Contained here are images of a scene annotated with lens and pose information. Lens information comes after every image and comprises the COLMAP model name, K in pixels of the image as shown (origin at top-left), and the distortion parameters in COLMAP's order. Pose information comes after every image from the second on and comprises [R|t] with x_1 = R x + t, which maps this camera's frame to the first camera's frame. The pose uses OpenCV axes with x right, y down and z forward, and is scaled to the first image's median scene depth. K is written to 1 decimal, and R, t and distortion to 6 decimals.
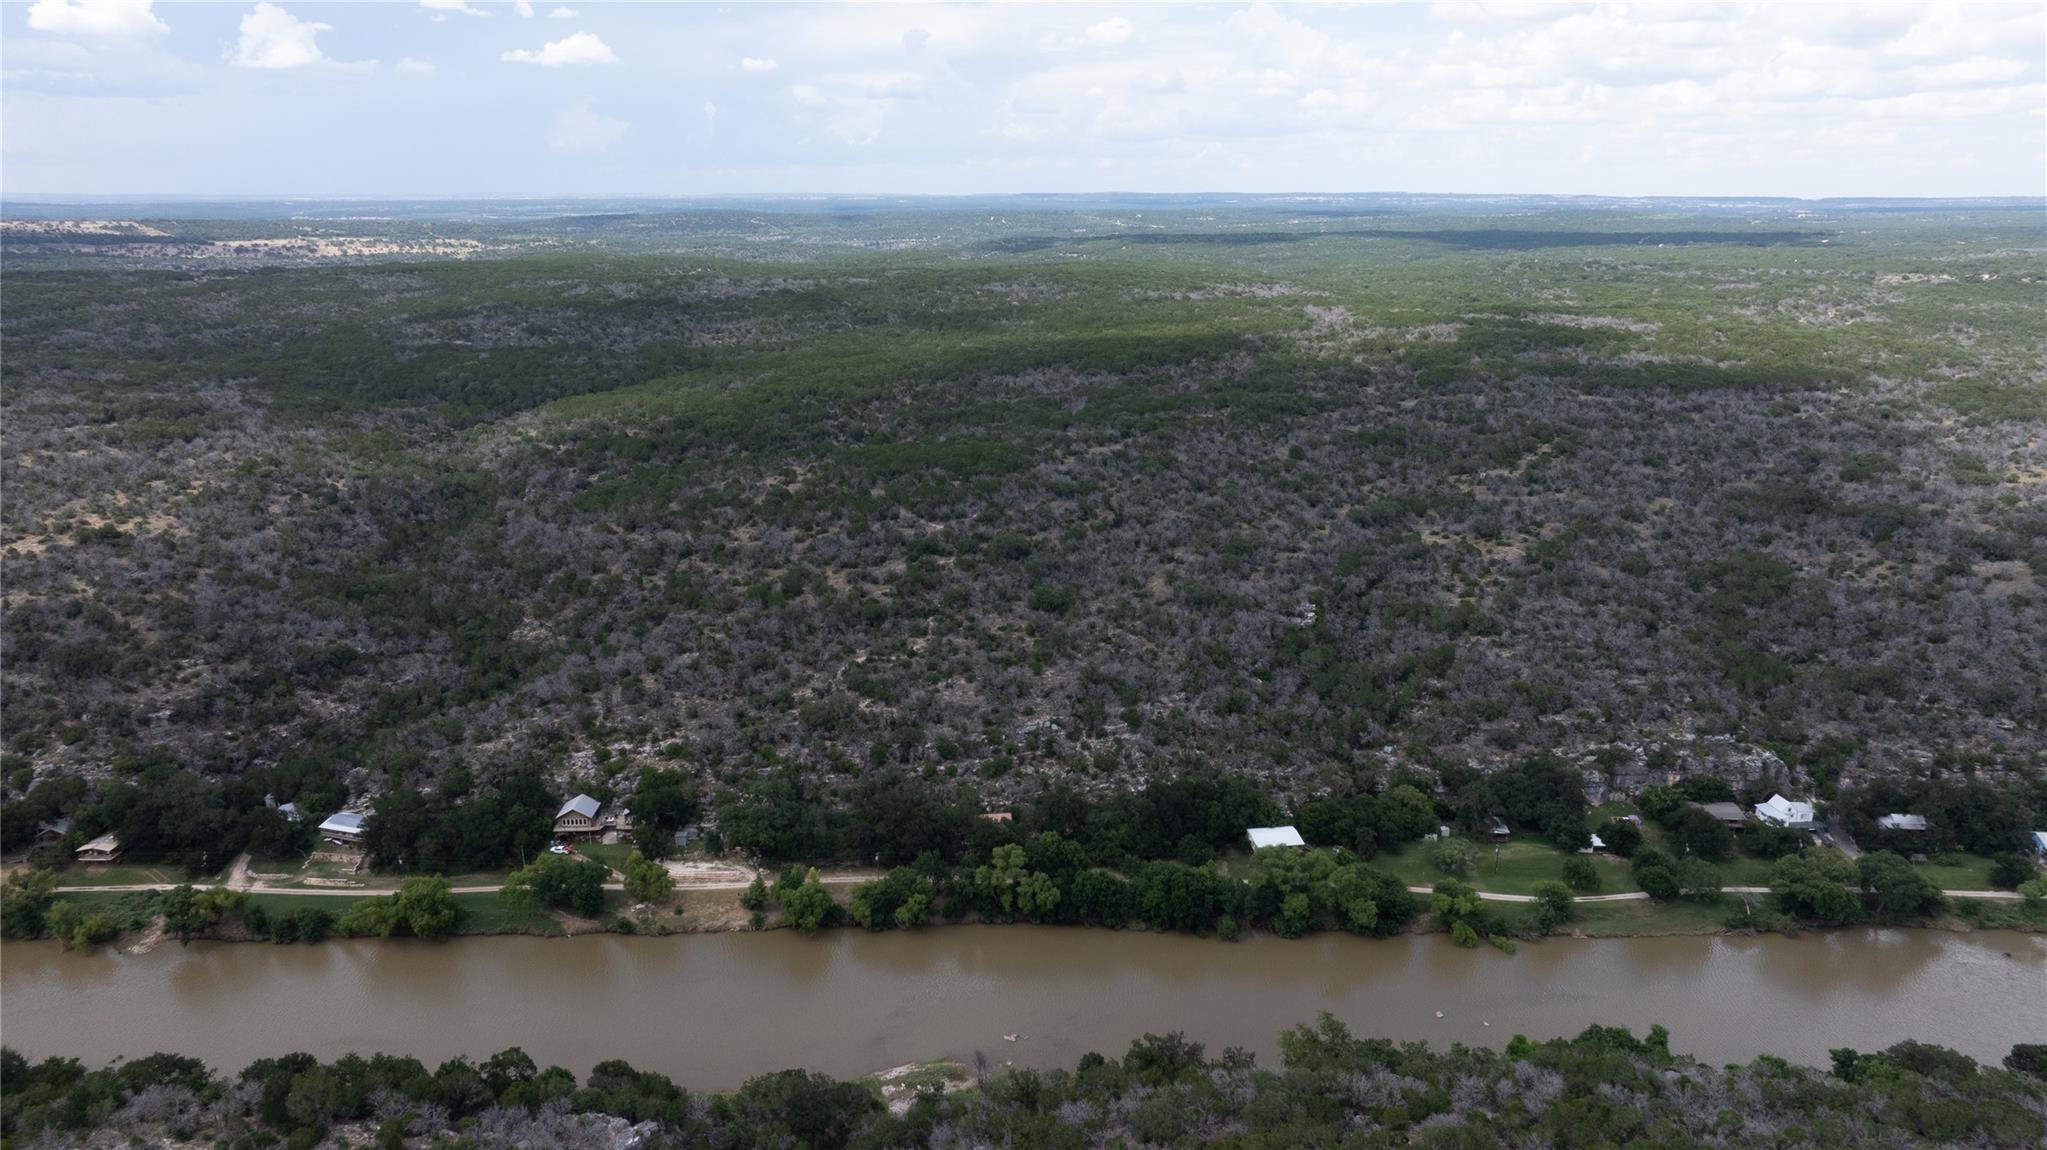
lens RADIAL K [[1443.2, 0, 1037.3], [0, 1443.2, 556.3], [0, 0, 1]] dist [-0.050624, 0.054137]
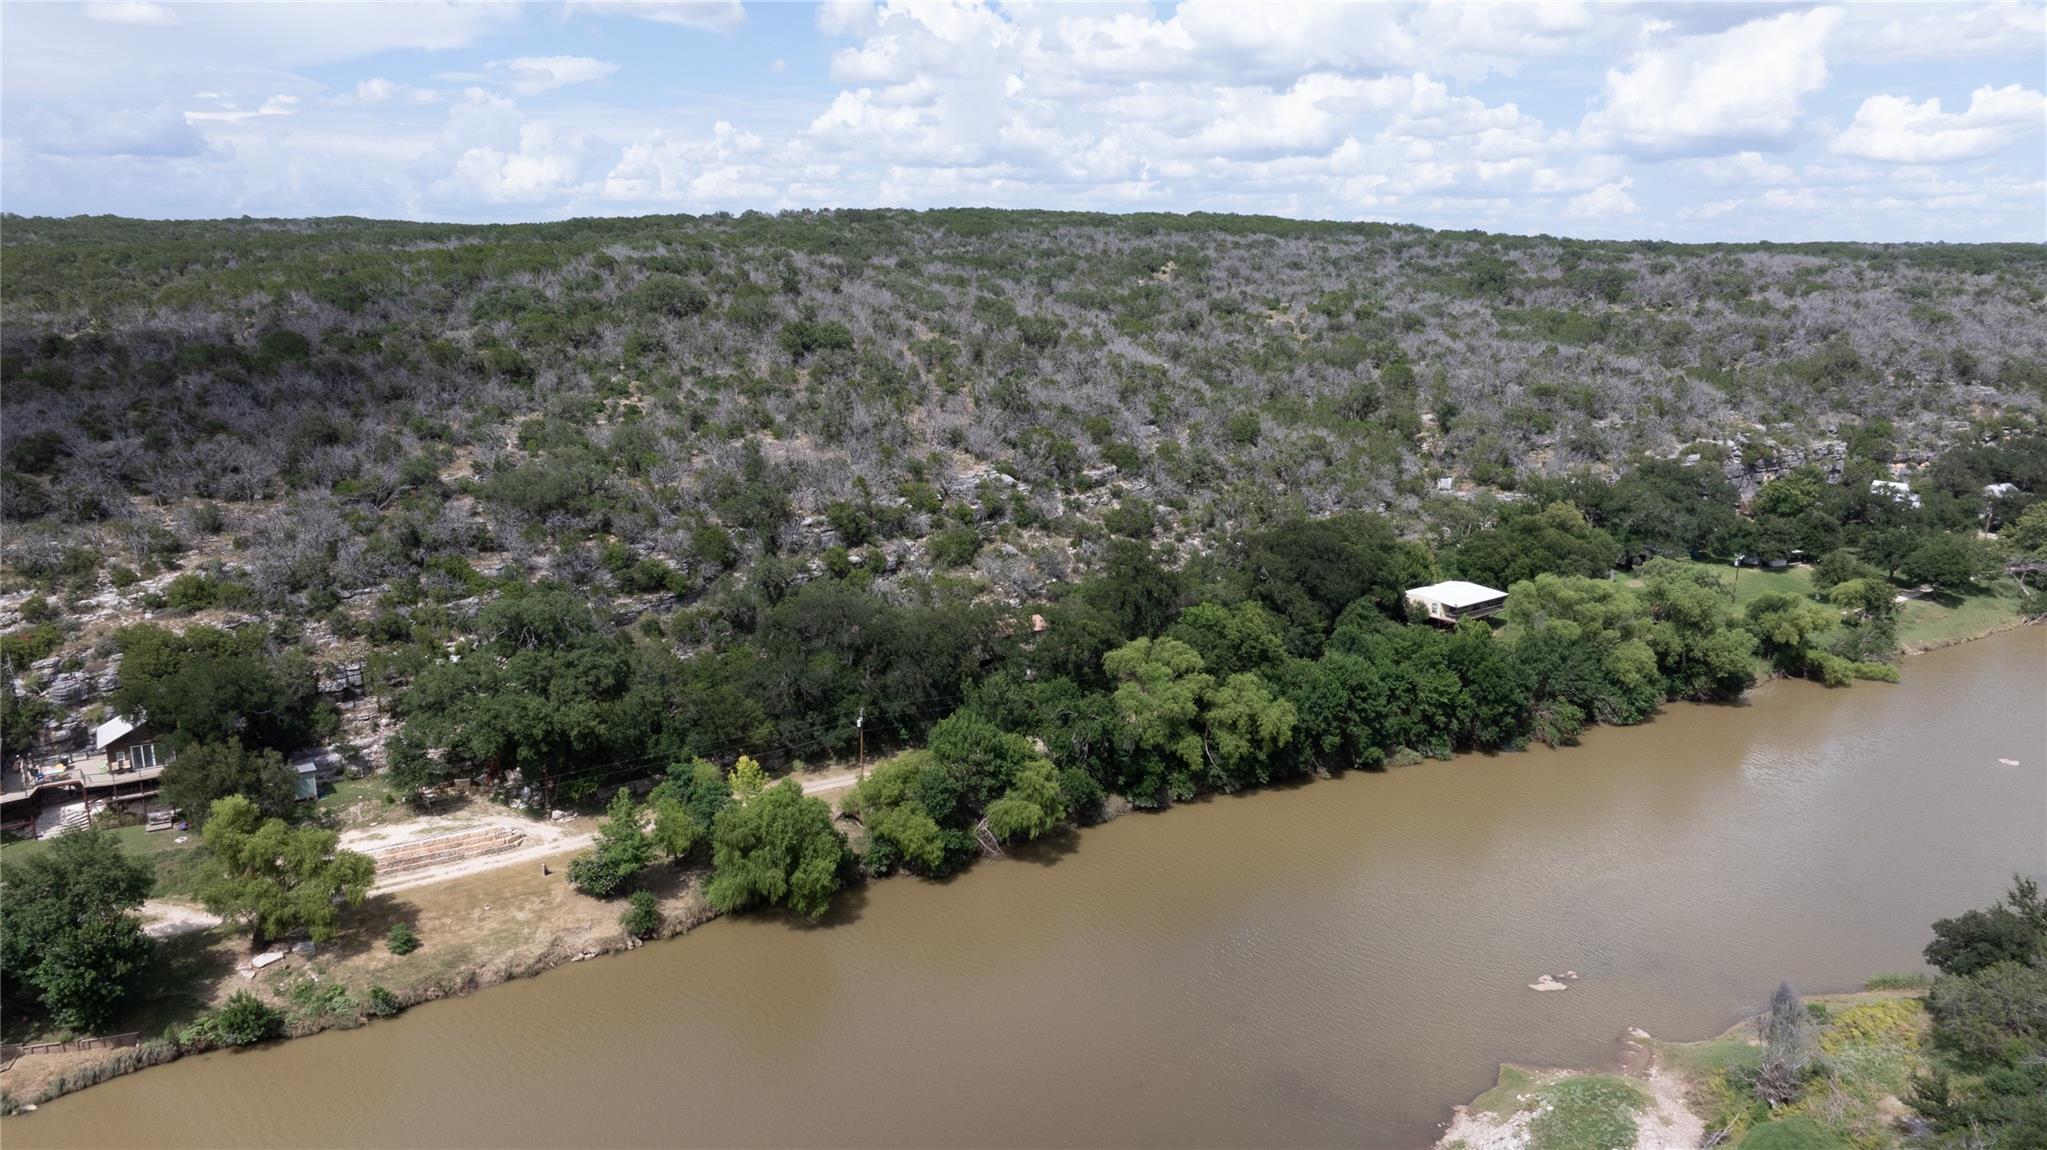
lens RADIAL K [[1443.2, 0, 1035.5], [0, 1443.2, 570.2], [0, 0, 1]] dist [-0.050624, 0.054137]
pose [[0.861452, -0.104539, 0.496962, -0.244492], [0.124490, 0.992196, -0.007079, 0.157792], [-0.492344, 0.067965, 0.867743, 0.547919]]
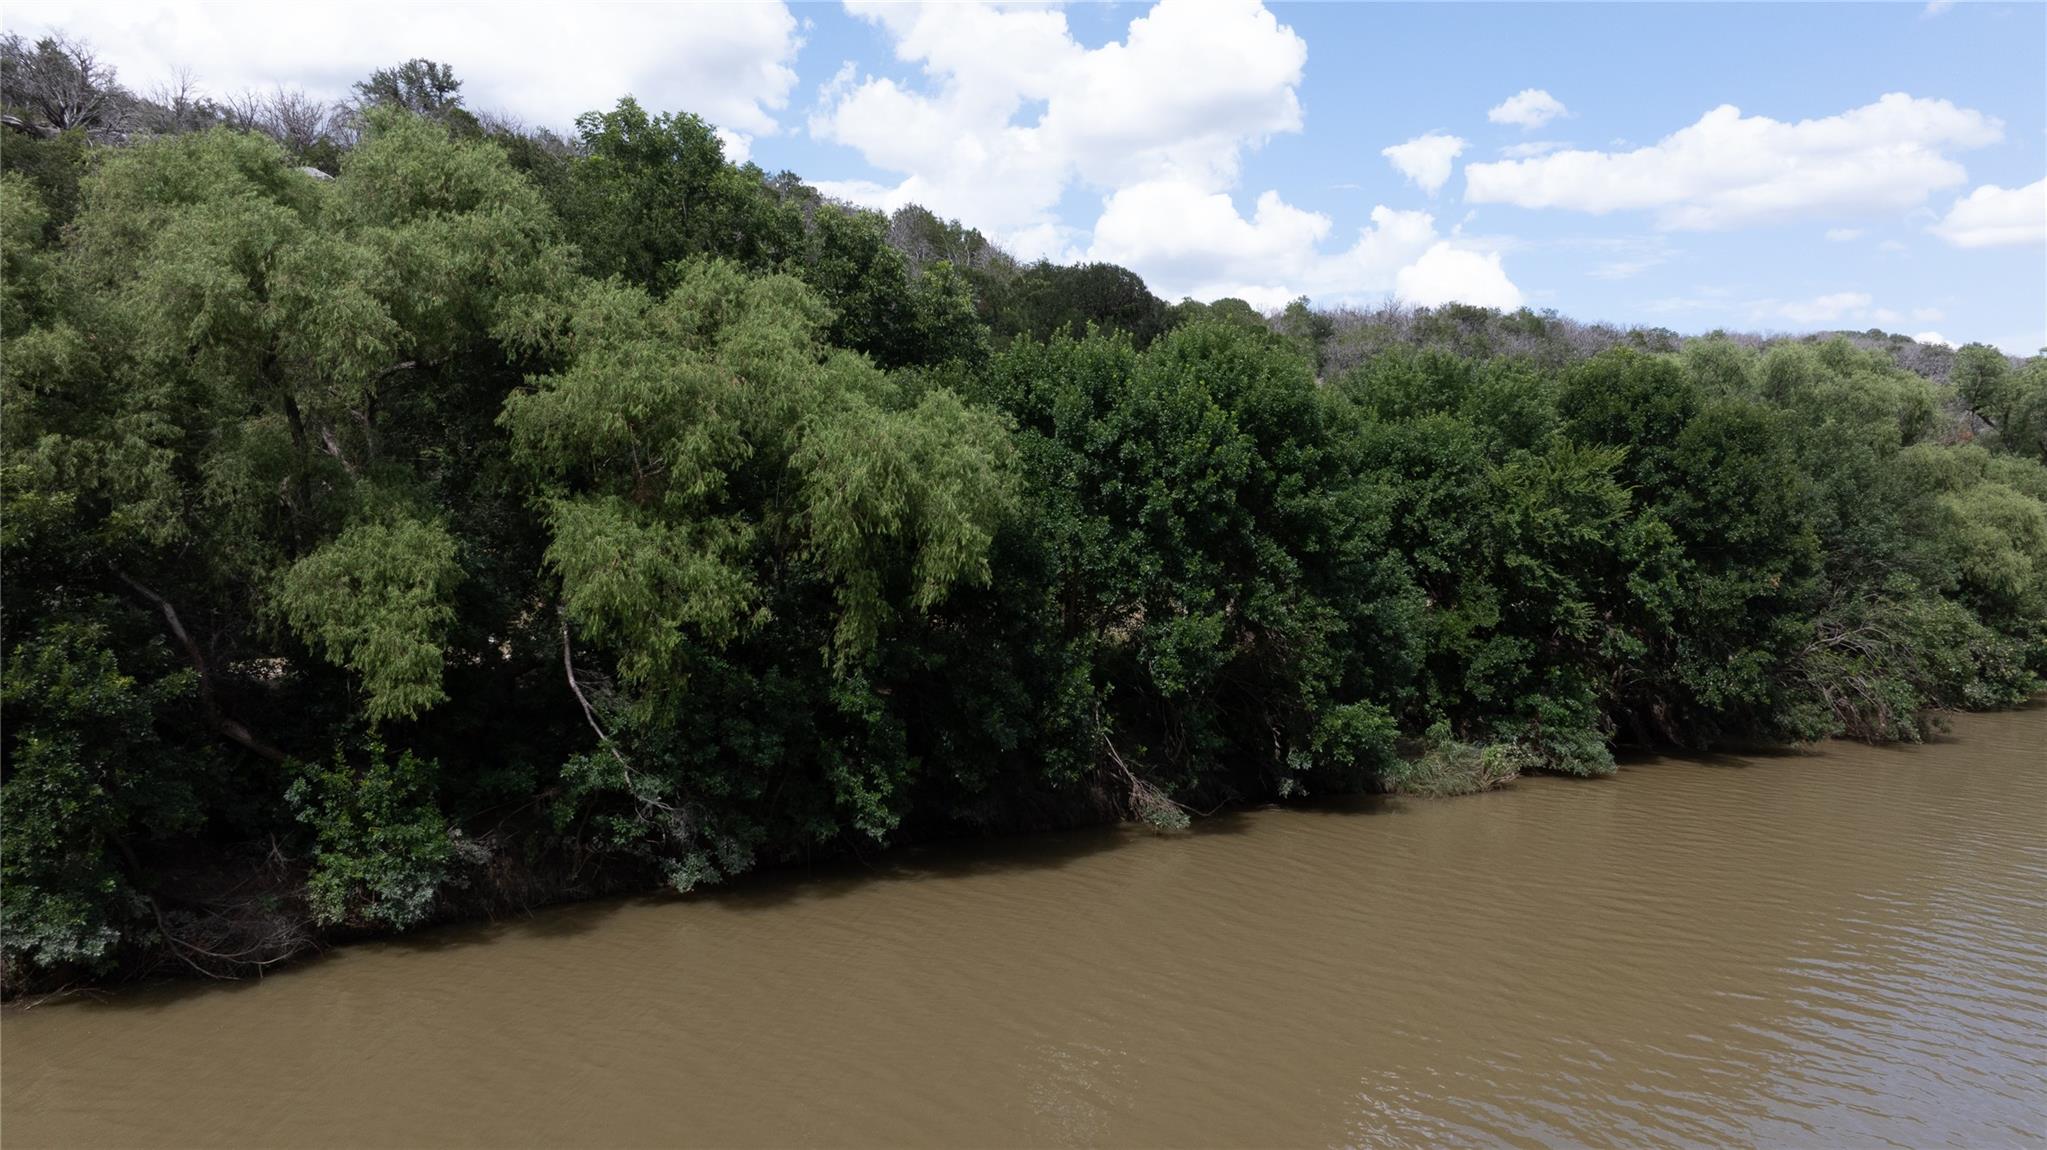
lens RADIAL K [[1443.2, 0, 1062.2], [0, 1443.2, 601.3], [0, 0, 1]] dist [-0.050624, 0.054137]
pose [[0.772915, -0.034220, 0.633586, -0.031225], [0.159970, 0.976798, -0.142390, 0.224365], [-0.614013, 0.211410, 0.760456, 0.807443]]
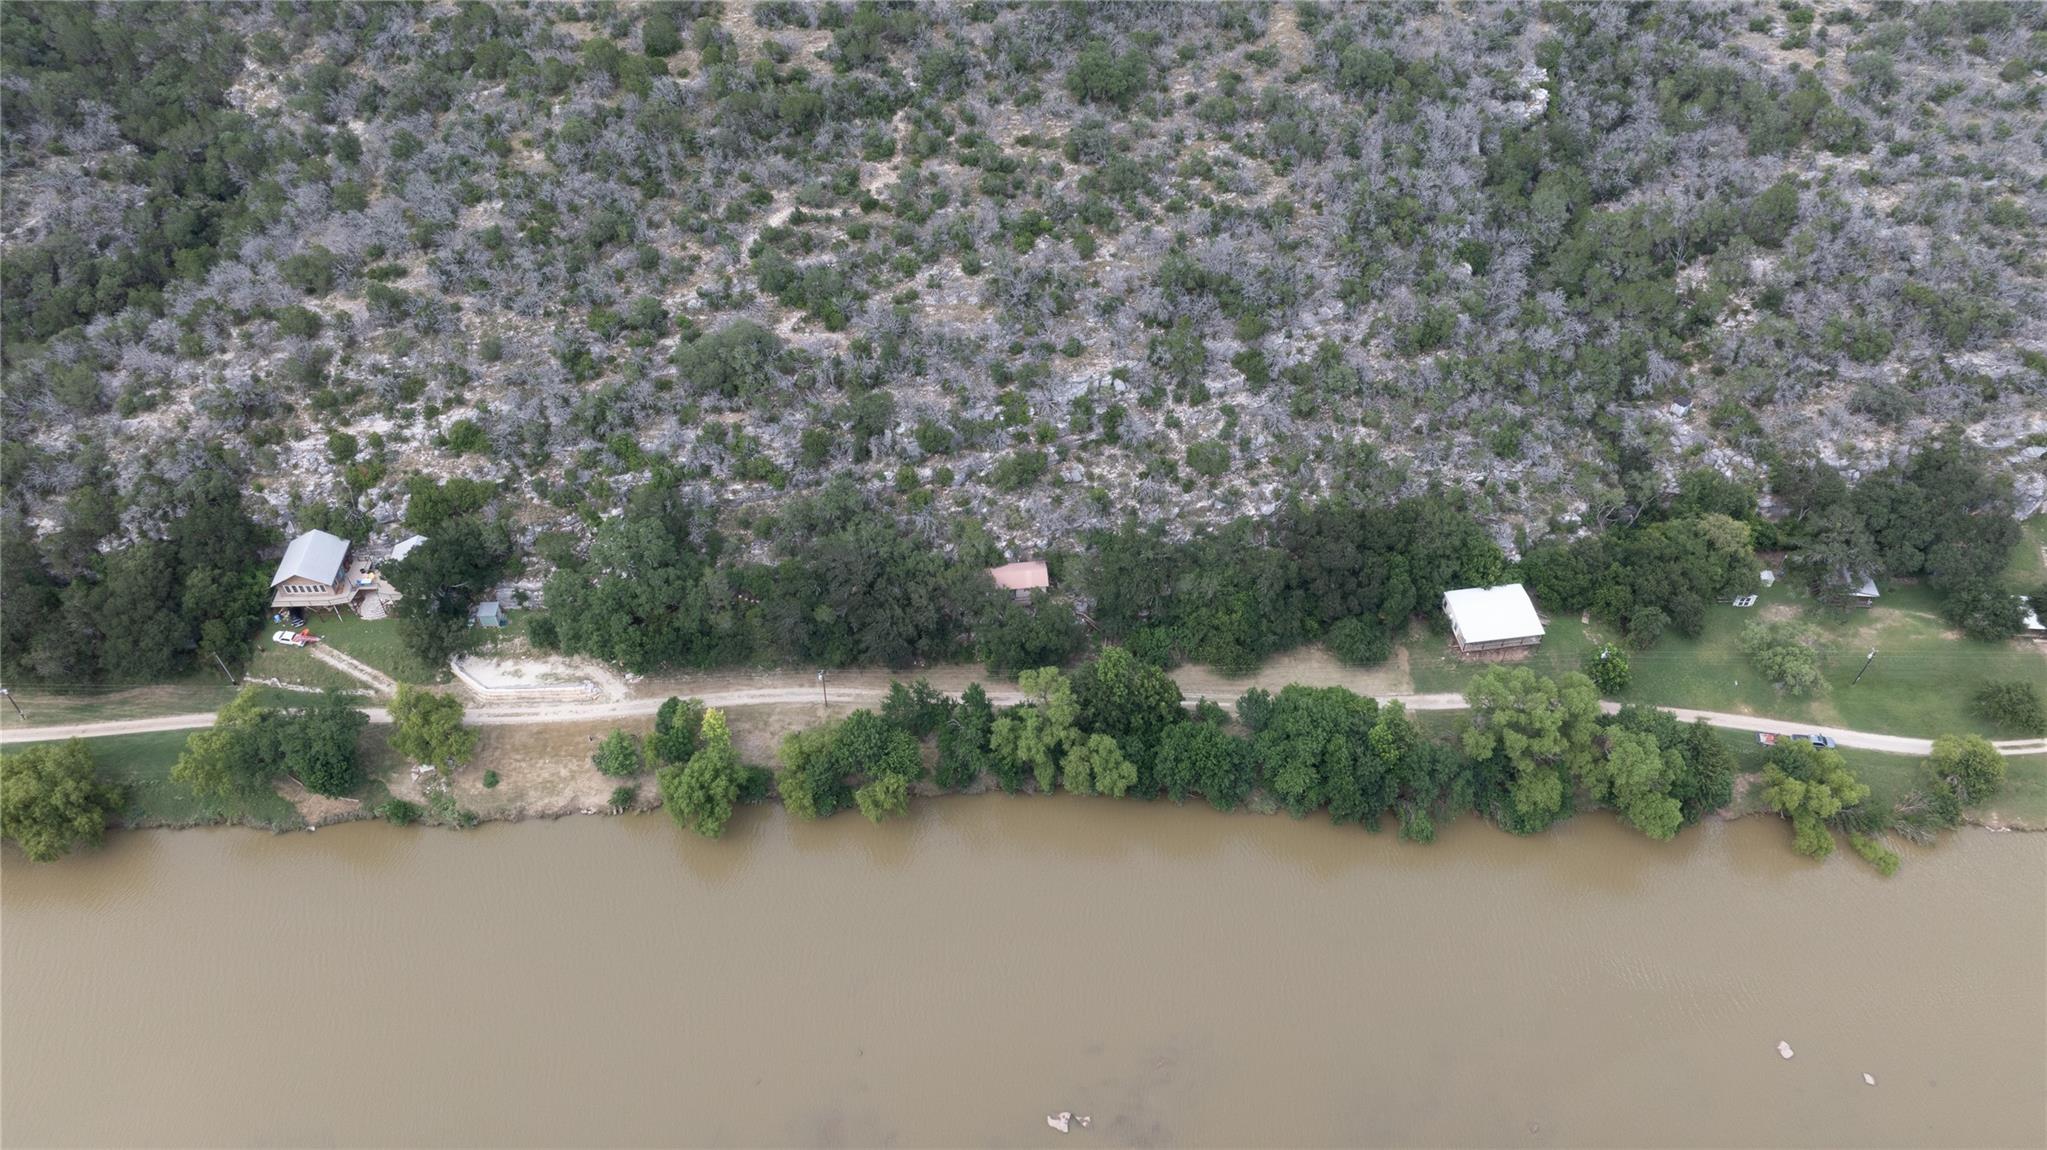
lens RADIAL K [[1443.2, 0, 1028.9], [0, 1443.2, 581.1], [0, 0, 1]] dist [-0.050624, 0.054137]
pose [[0.999992, 0.003675, -0.001437, -0.023360], [-0.002369, 0.850319, 0.526263, -0.118666], [0.003157, -0.526256, 0.850321, 0.471703]]
